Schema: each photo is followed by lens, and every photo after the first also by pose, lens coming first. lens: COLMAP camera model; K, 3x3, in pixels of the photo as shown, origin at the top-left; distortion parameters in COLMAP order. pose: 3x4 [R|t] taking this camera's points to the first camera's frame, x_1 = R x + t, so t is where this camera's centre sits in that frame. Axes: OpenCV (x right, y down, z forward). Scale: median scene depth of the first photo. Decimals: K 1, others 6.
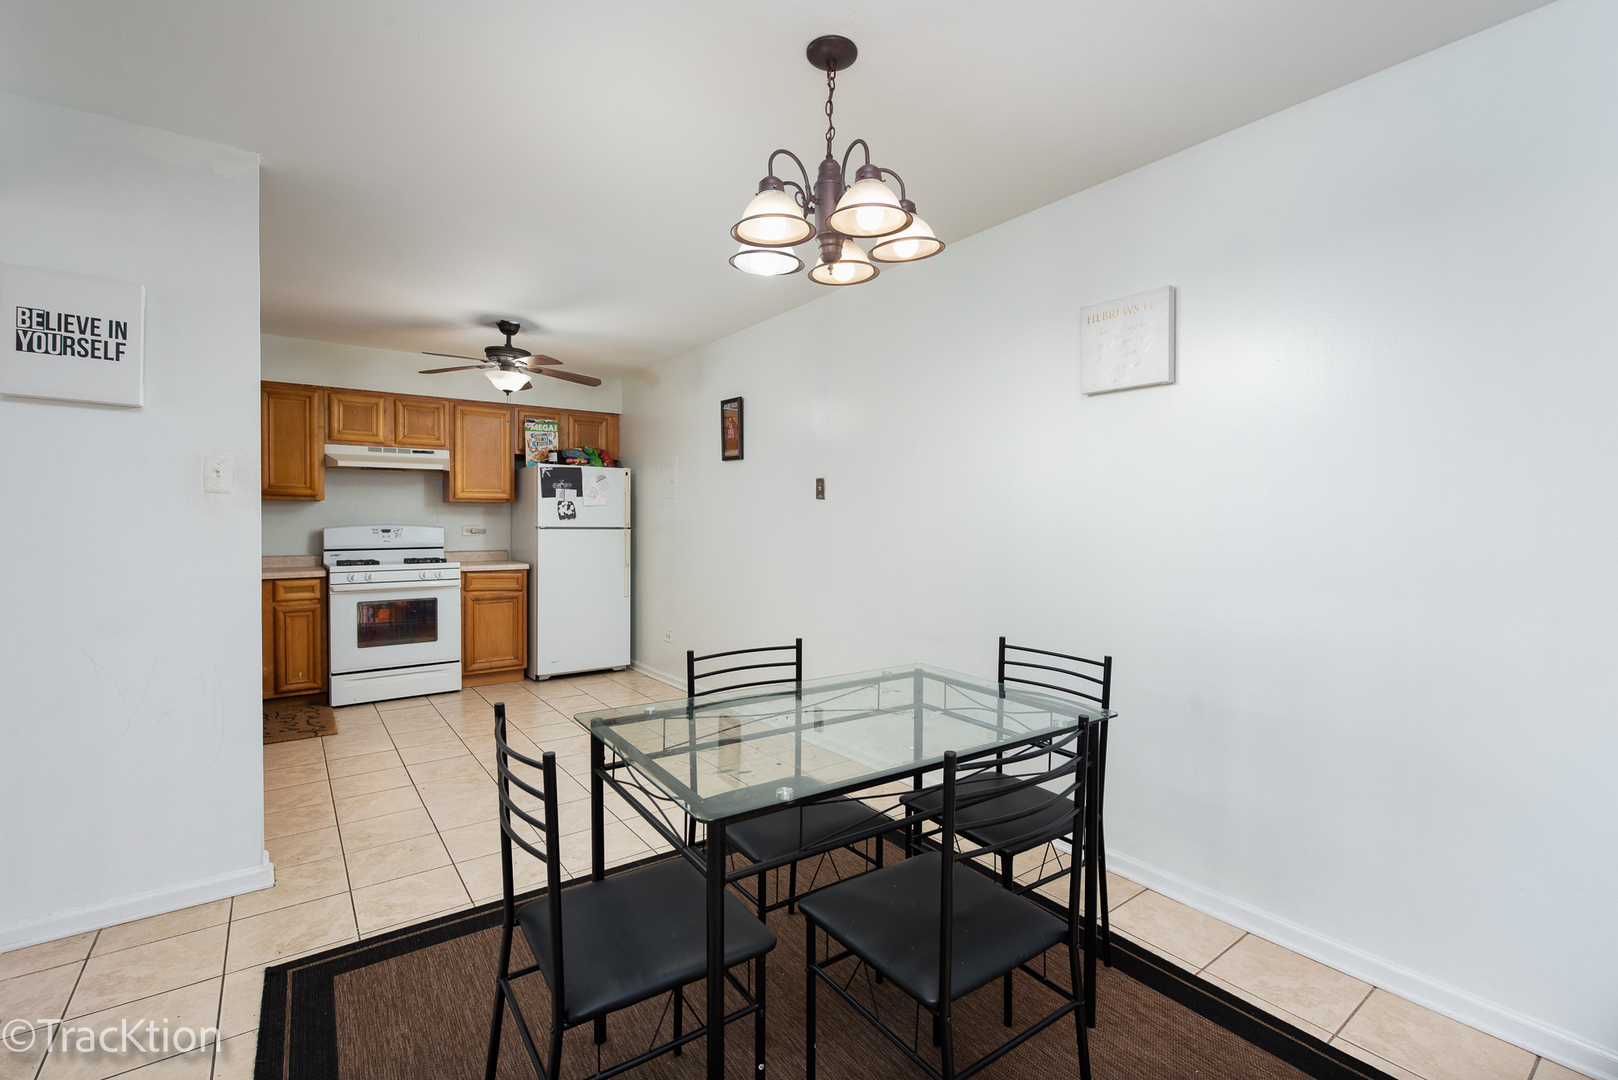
lens RADIAL K [[715.2, 0, 806.4], [0, 715.2, 534.0], [0, 0, 1]] dist [-0.000922, 0.000026]
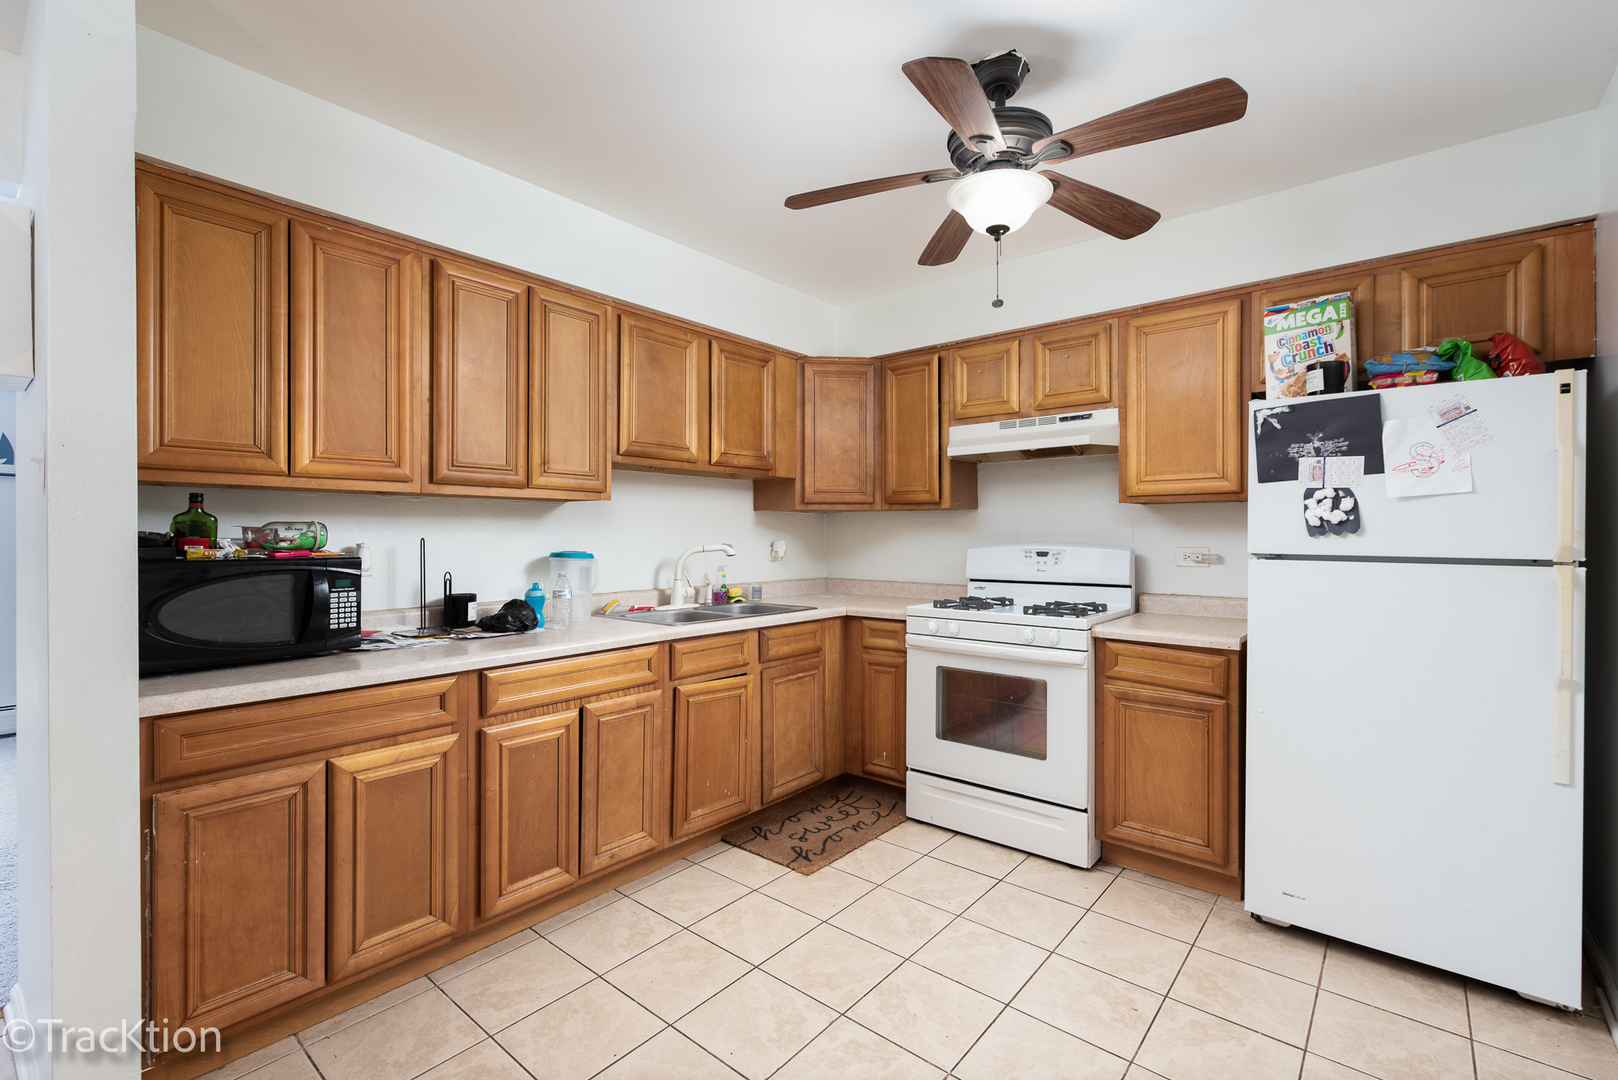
lens RADIAL K [[715.2, 0, 807.7], [0, 715.2, 530.4], [0, 0, 1]] dist [-0.000922, 0.000026]
pose [[0.235507, -0.007099, -0.971847, -0.031040], [-0.020077, 0.999724, -0.012168, -0.013230], [0.971665, 0.022378, 0.235300, 0.654018]]
